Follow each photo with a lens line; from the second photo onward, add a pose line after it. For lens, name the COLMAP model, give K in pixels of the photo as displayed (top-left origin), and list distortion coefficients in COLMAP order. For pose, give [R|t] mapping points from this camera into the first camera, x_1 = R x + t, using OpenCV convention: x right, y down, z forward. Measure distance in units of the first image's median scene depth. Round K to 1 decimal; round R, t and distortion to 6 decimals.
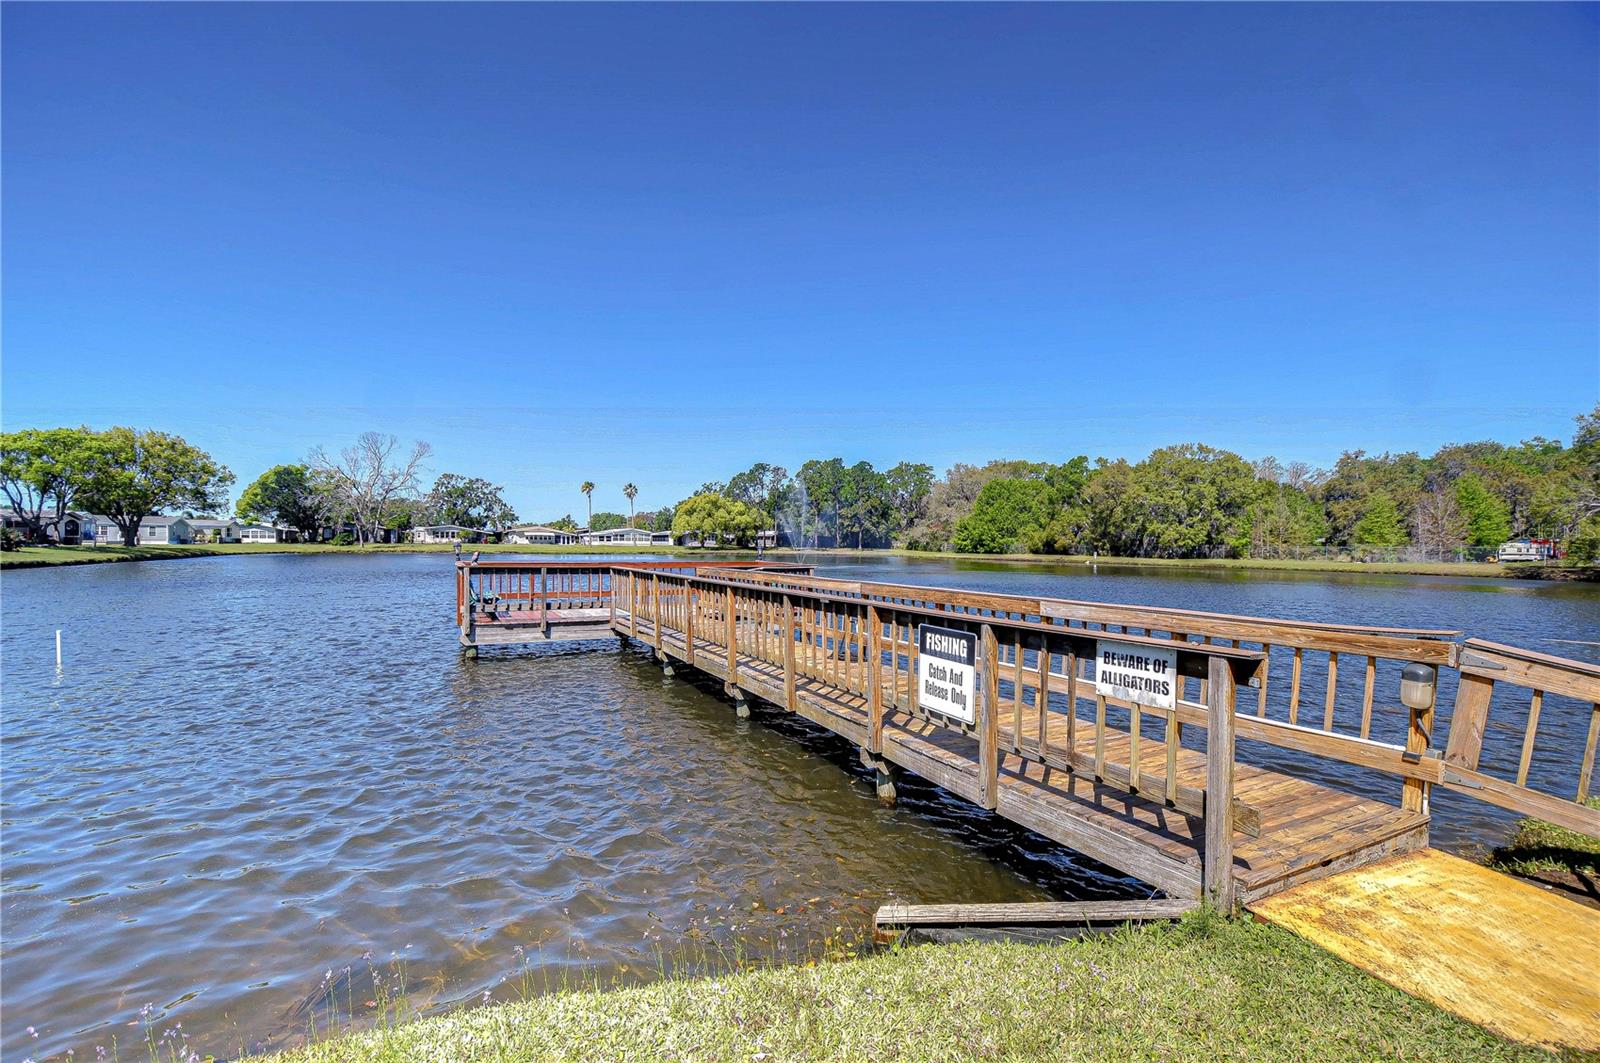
lens RADIAL K [[704.5, 0, 801.1], [0, 704.5, 549.8], [0, 0, 1]] dist [0.012406, -0.008235]
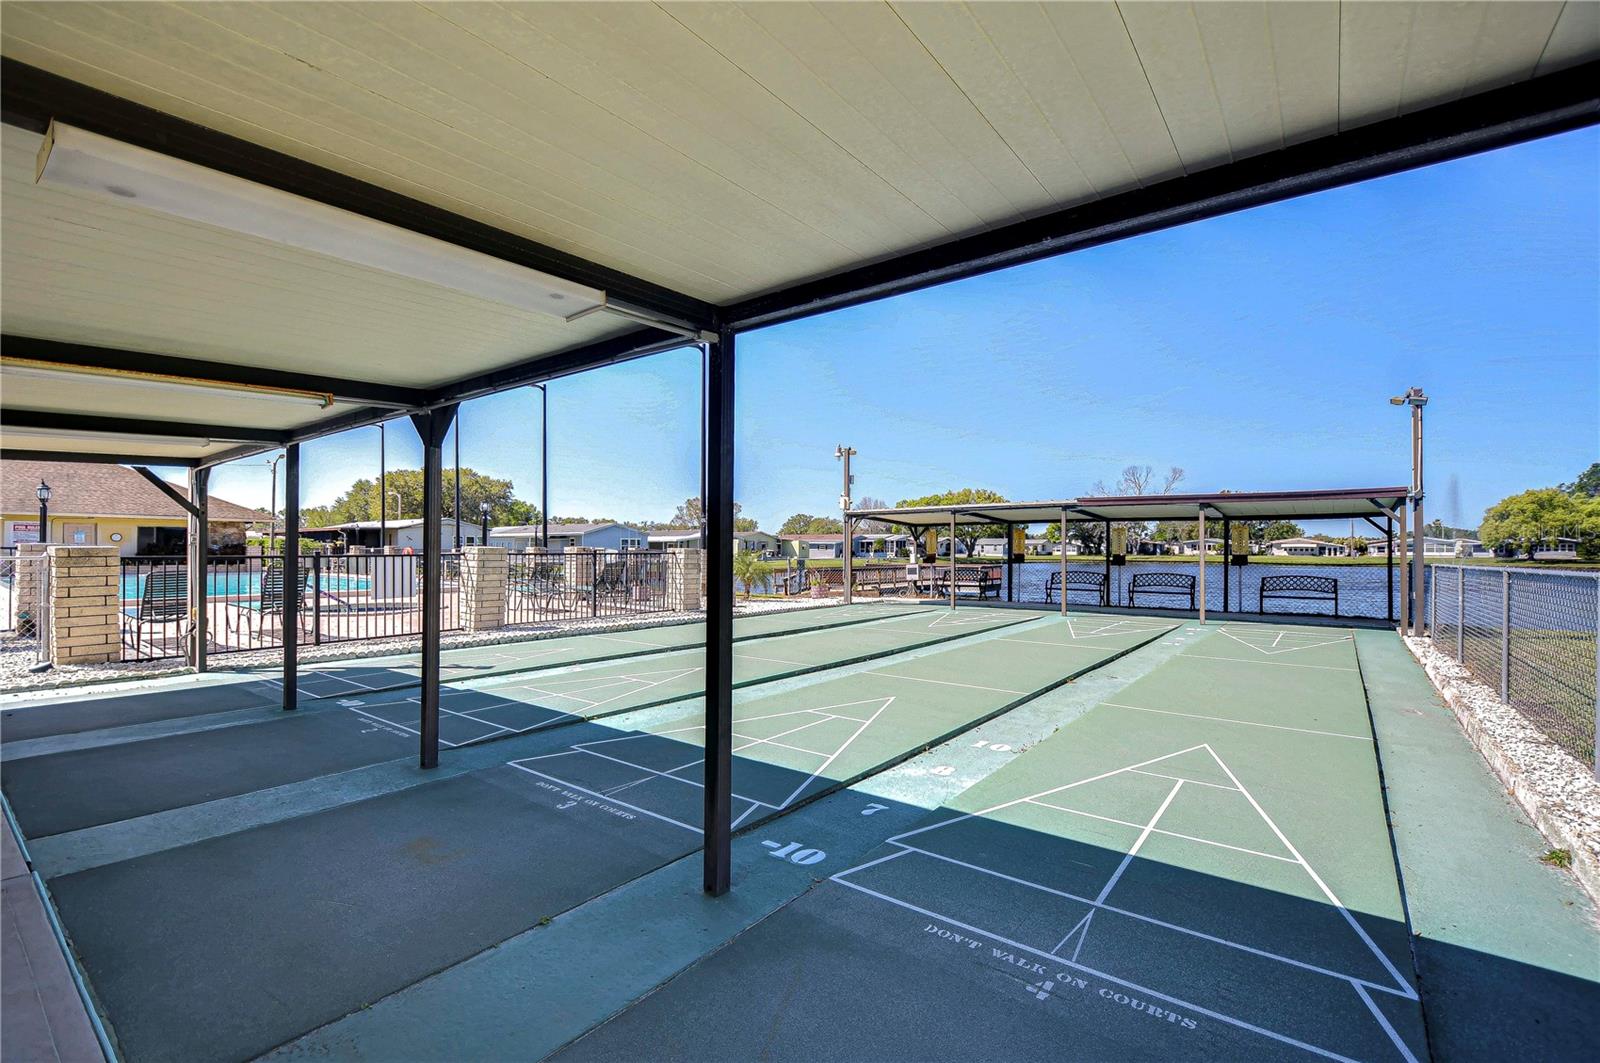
lens RADIAL K [[699.2, 0, 794.4], [0, 699.2, 544.2], [0, 0, 1]] dist [0.013070, -0.008132]
pose [[0.429827, -0.014980, -0.902787, 0.260117], [-0.006654, 0.999783, -0.019757, -0.000013], [0.902887, 0.014499, 0.429634, -0.075603]]
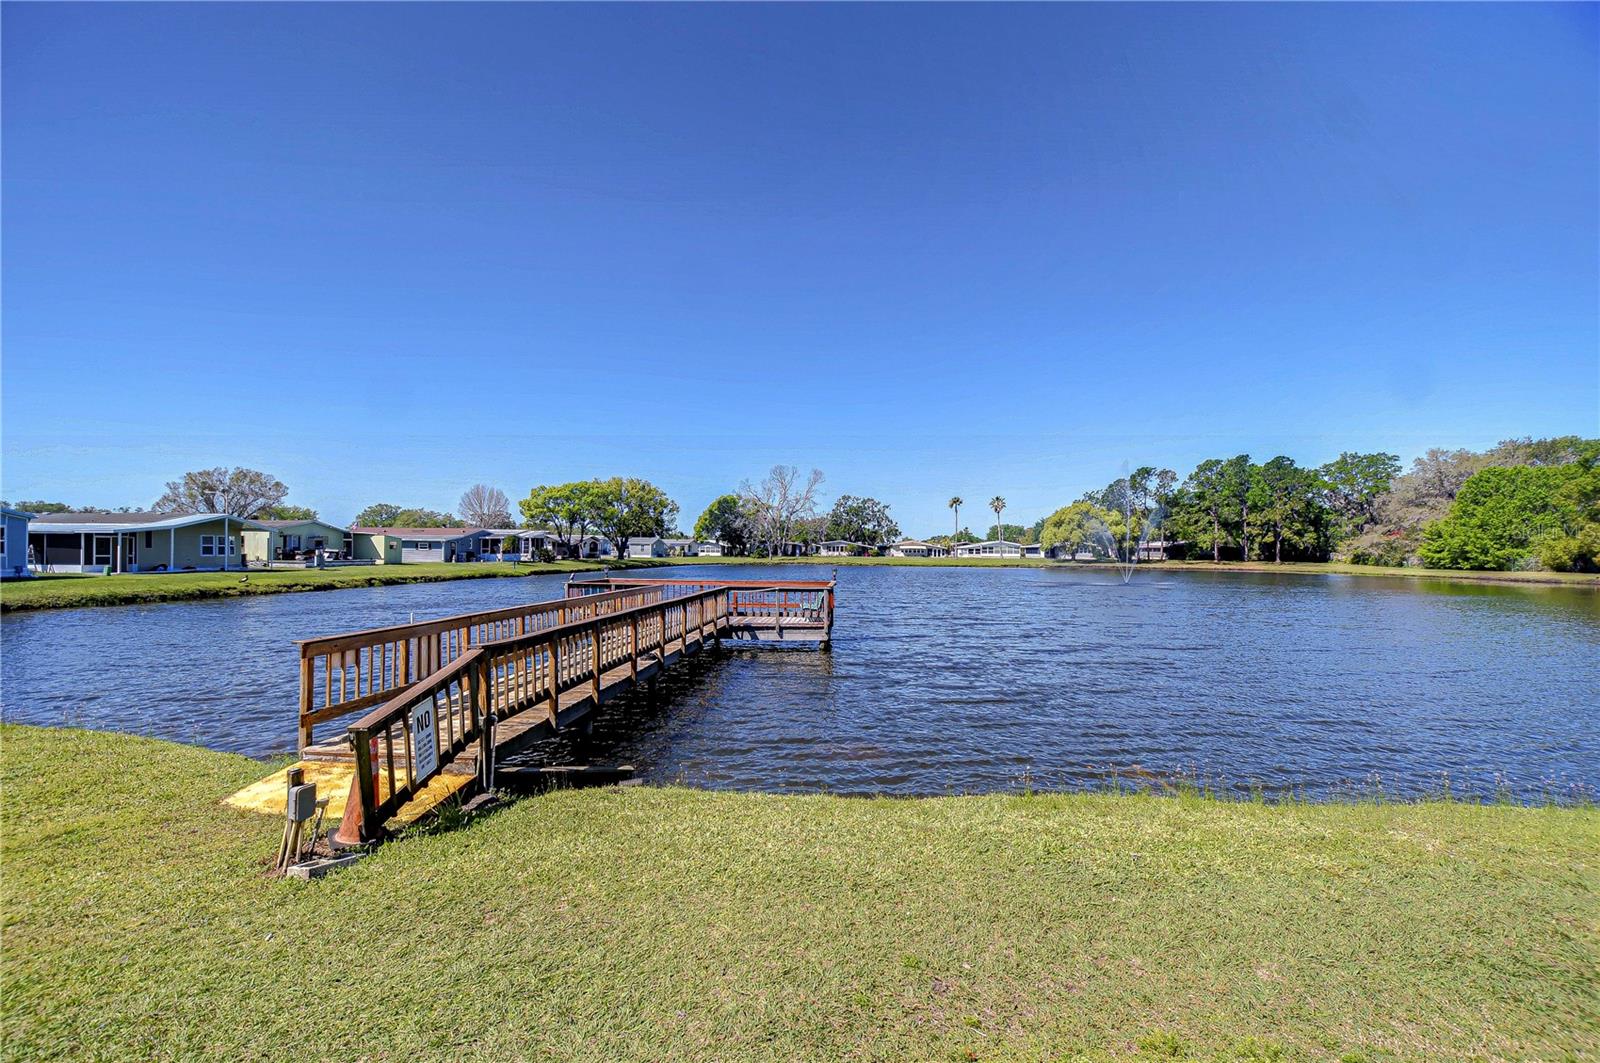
lens RADIAL K [[699.2, 0, 794.4], [0, 699.2, 544.2], [0, 0, 1]] dist [0.013070, -0.008132]
pose [[0.833482, -0.009716, -0.552461, 0.085766], [-0.003405, 0.999736, -0.022719, -0.002796], [0.552536, 0.020817, 0.833229, 0.004936]]
